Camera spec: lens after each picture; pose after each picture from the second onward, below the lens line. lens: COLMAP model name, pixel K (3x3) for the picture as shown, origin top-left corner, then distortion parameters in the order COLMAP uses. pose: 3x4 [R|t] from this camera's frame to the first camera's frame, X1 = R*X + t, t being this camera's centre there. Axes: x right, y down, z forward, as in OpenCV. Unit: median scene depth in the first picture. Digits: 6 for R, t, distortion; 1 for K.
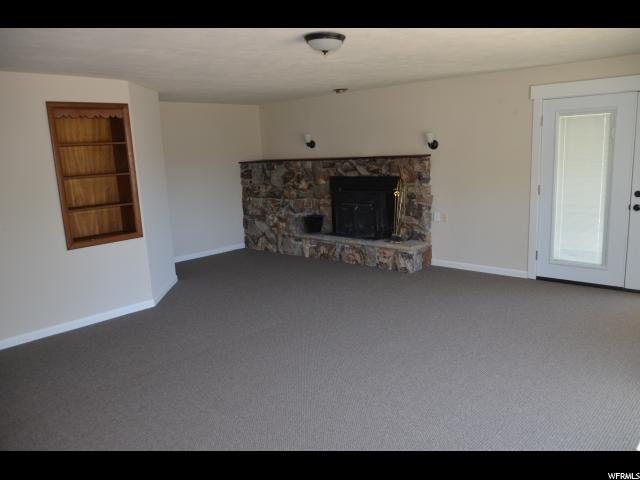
lens RADIAL K [[503.4, 0, 322.6], [0, 503.4, 241.7], [0, 0, 1]] dist [-0.000768, -0.004969]
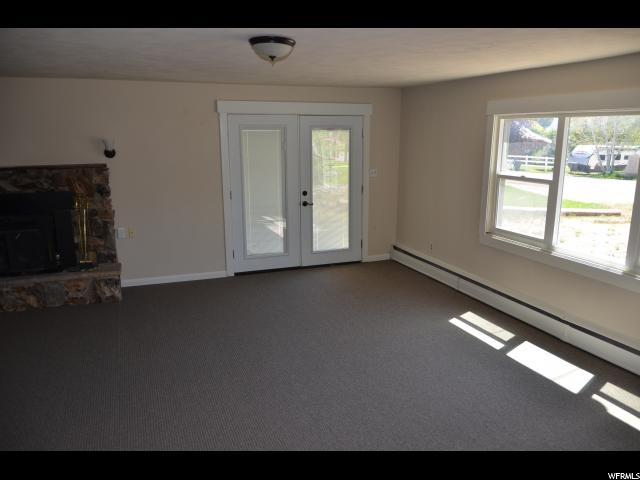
lens RADIAL K [[503.4, 0, 322.0], [0, 503.4, 238.7], [0, 0, 1]] dist [-0.000768, -0.004969]
pose [[0.469882, -0.141875, 0.871253, -0.388659], [0.148168, 0.985673, 0.080598, -0.059025], [-0.870205, 0.091220, 0.484171, 0.257697]]
